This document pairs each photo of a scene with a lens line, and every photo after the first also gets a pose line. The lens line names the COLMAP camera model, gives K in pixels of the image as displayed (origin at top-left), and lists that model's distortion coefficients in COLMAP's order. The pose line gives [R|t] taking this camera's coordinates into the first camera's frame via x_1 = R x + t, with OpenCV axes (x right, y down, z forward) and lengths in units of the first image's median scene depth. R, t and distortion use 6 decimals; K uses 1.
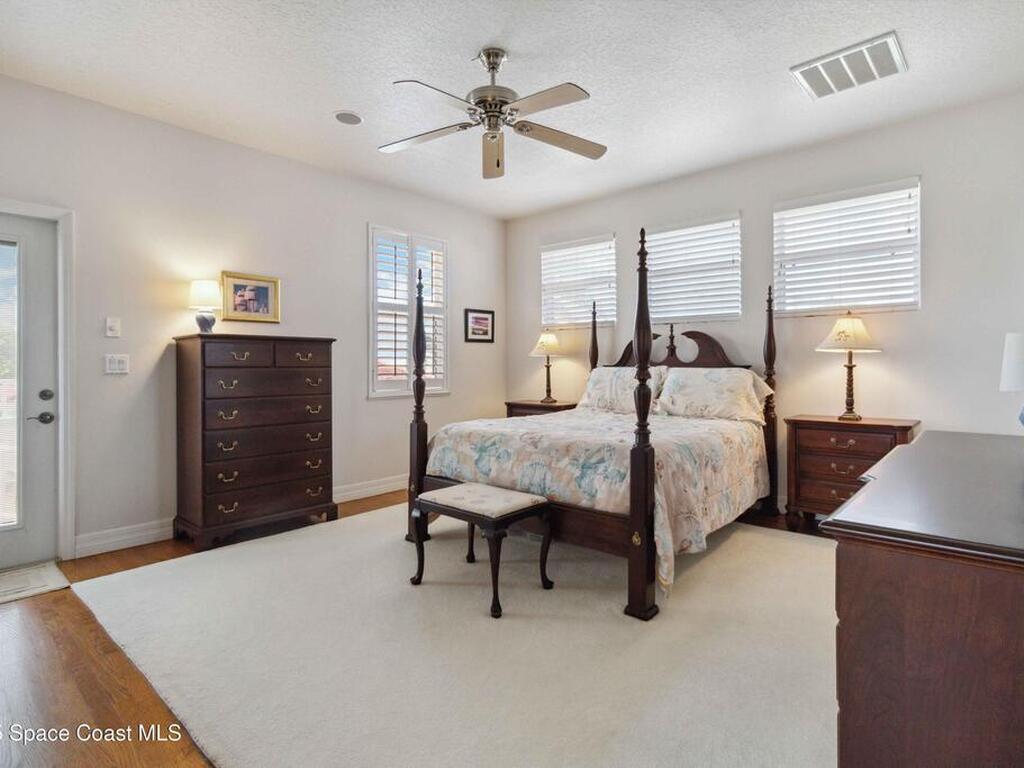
lens RADIAL K [[543.4, 0, 514.5], [0, 543.4, 367.9], [0, 0, 1]] dist [-0.000052, -0.000225]
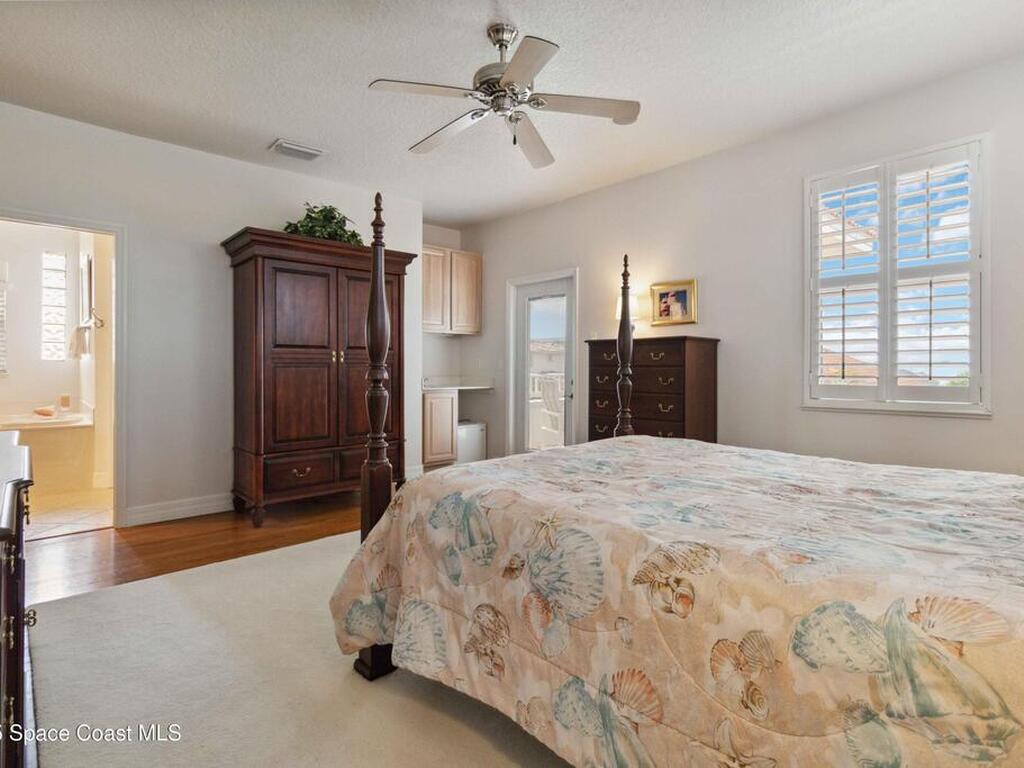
lens RADIAL K [[543.4, 0, 514.5], [0, 543.4, 367.9], [0, 0, 1]] dist [-0.000052, -0.000225]
pose [[-0.099304, 0.001653, -0.995056, 0.631704], [-0.003507, 0.999992, 0.002011, 0.000231], [0.995051, 0.003689, -0.099297, 0.799689]]
